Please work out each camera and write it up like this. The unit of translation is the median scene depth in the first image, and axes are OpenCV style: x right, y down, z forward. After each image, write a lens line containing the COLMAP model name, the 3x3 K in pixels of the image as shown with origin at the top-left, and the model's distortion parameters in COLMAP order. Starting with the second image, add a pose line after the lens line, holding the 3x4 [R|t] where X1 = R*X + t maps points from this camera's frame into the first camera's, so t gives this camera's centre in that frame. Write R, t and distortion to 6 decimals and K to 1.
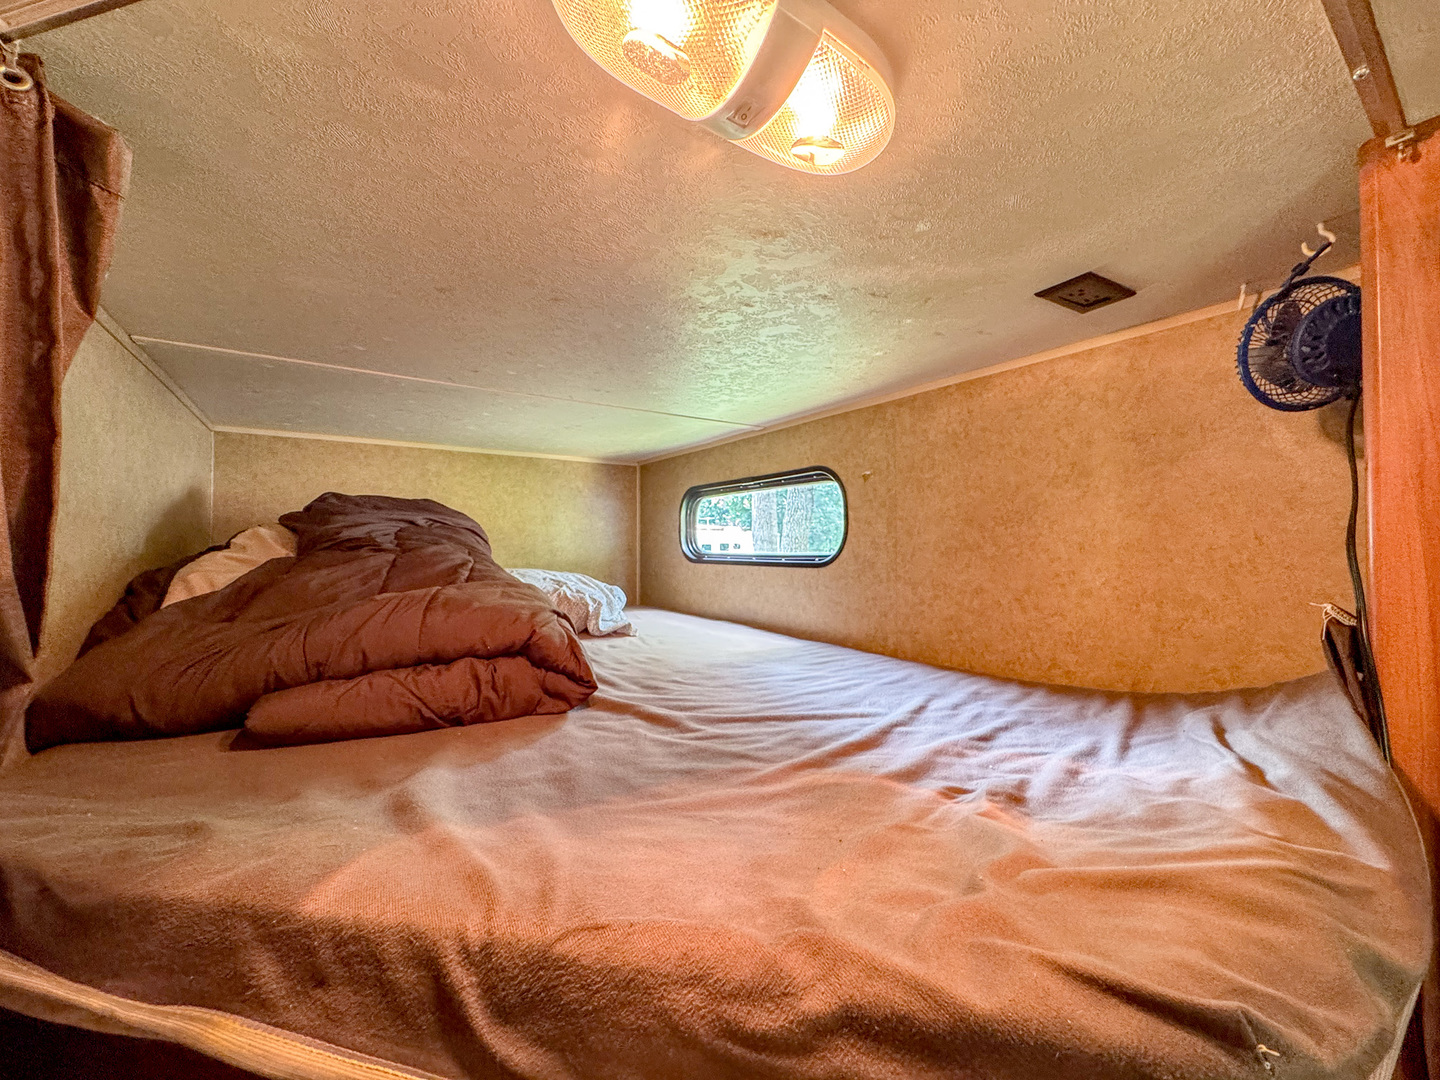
lens RADIAL K [[575.7, 0, 719.0], [0, 575.7, 543.1], [0, 0, 1]] dist [-0.001895, -0.000830]
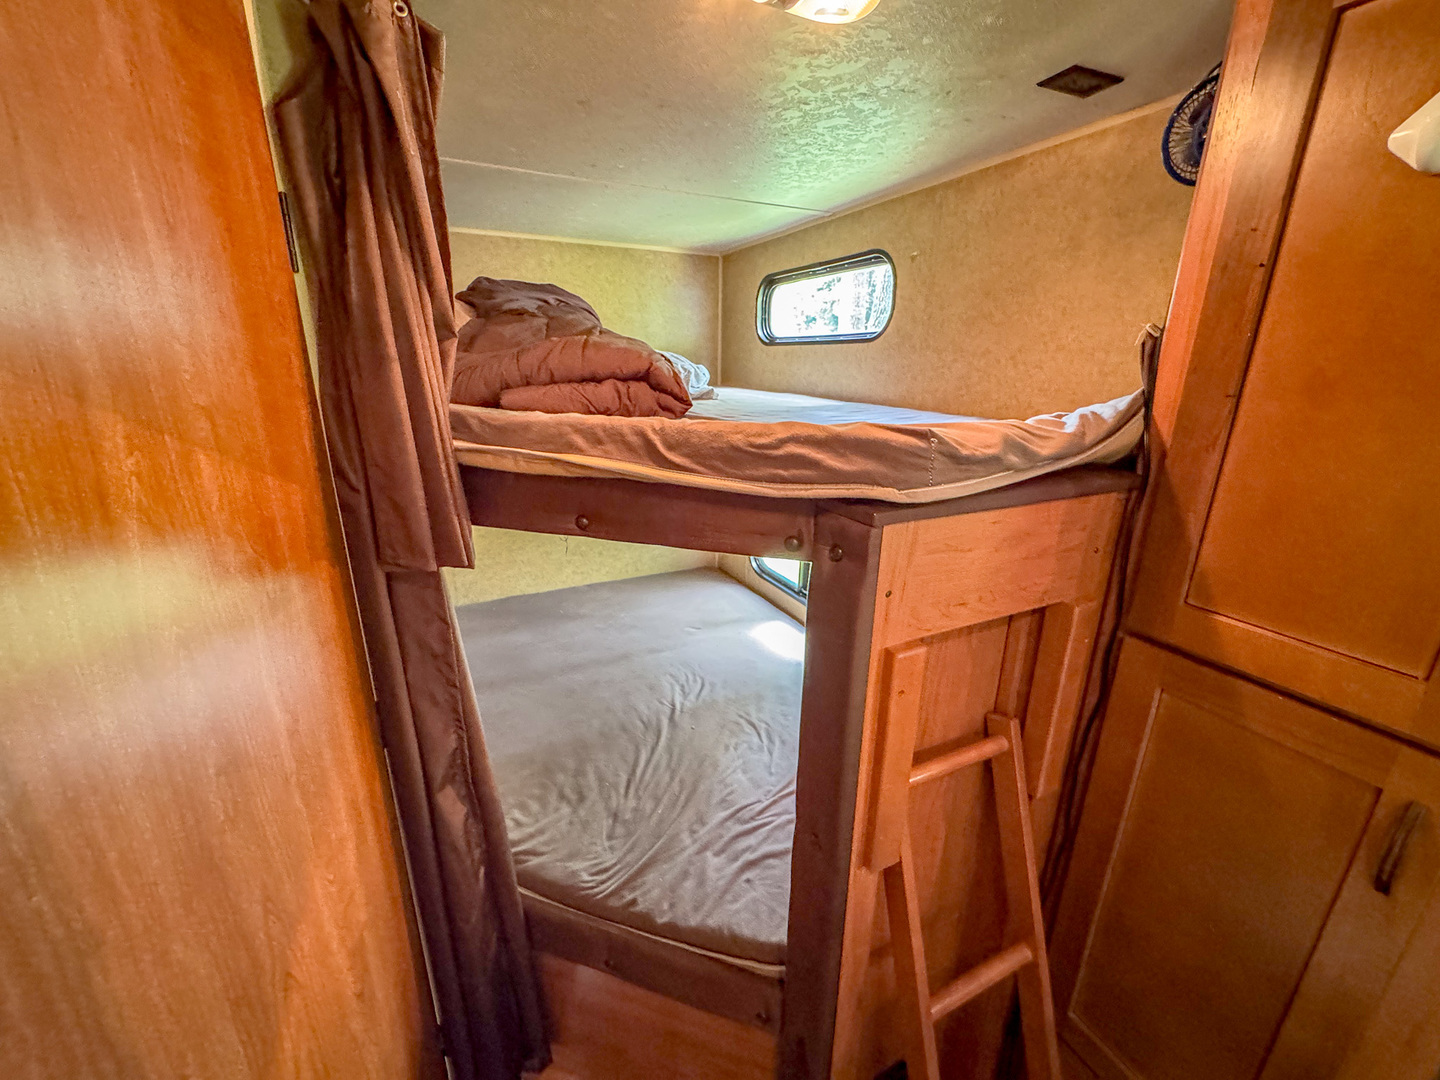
lens RADIAL K [[575.7, 0, 721.6], [0, 575.7, 538.9], [0, 0, 1]] dist [-0.001895, -0.000830]
pose [[0.990685, 0.050108, -0.126622, 0.065959], [-0.009385, 0.952752, 0.303604, 0.112476], [0.135852, -0.299588, 0.944347, -0.471244]]
